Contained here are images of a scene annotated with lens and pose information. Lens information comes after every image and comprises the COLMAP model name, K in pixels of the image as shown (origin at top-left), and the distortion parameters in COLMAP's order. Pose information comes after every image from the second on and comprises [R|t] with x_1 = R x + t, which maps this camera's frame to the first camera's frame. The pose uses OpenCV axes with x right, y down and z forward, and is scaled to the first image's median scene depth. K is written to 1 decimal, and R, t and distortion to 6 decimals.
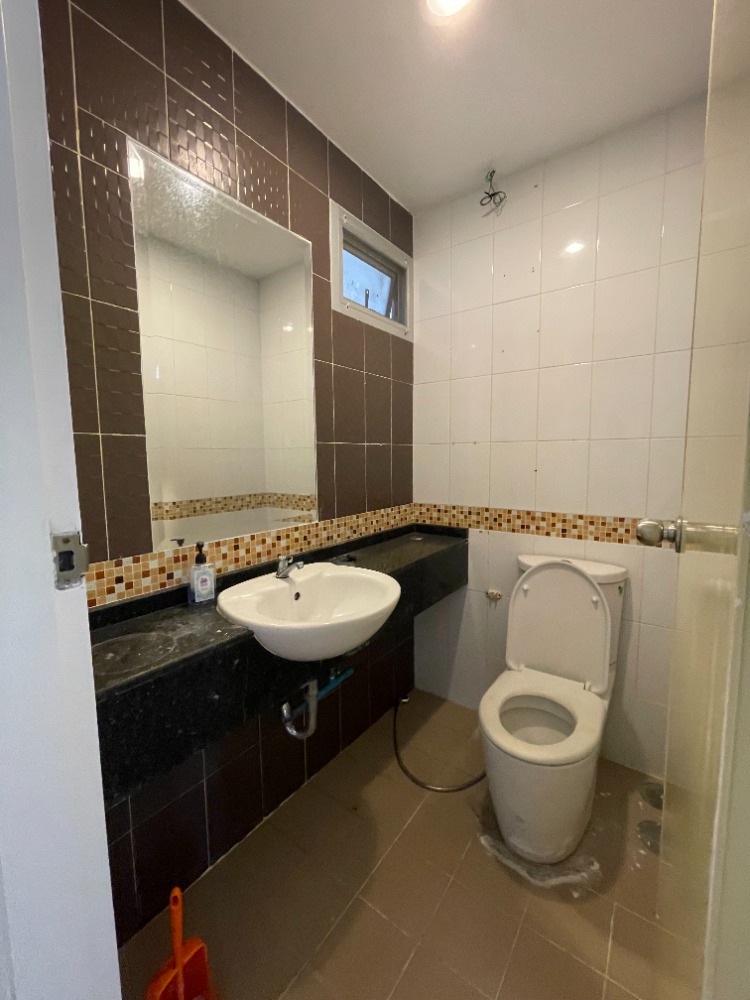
lens RADIAL K [[402.4, 0, 375.3], [0, 402.4, 495.8], [0, 0, 1]] dist [0.003055, 0.000844]
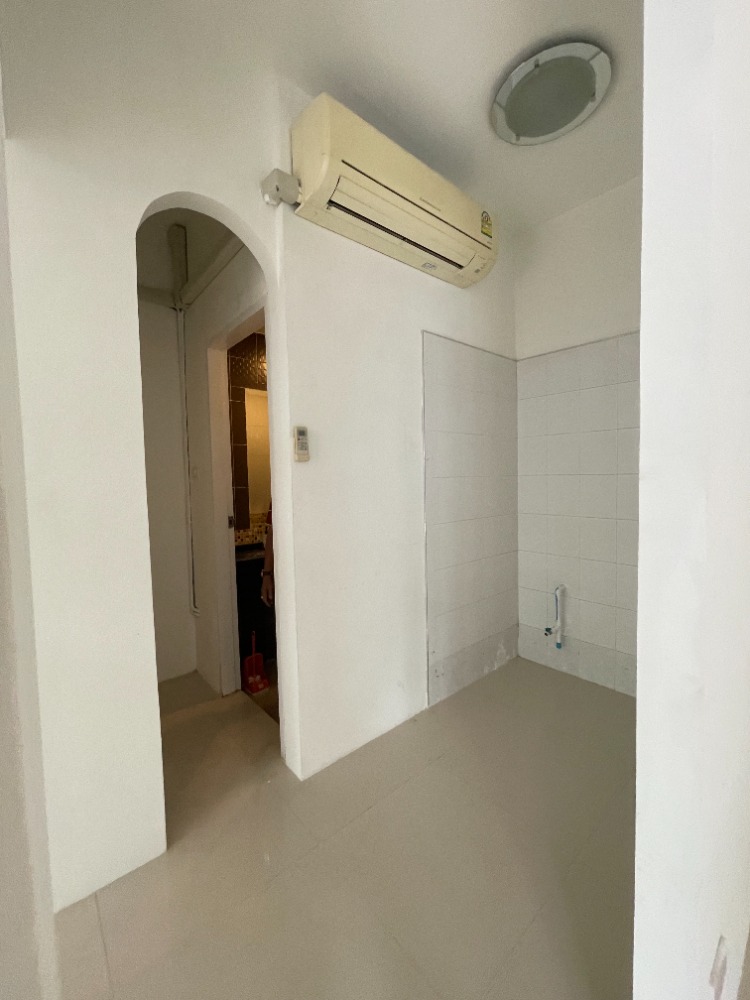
lens RADIAL K [[402.4, 0, 377.0], [0, 402.4, 497.5], [0, 0, 1]] dist [0.003055, 0.000844]
pose [[0.975331, 0.002953, -0.220727, 0.921361], [-0.011236, 0.999278, -0.036281, 0.014527], [0.220460, 0.037866, 0.974661, -1.531302]]
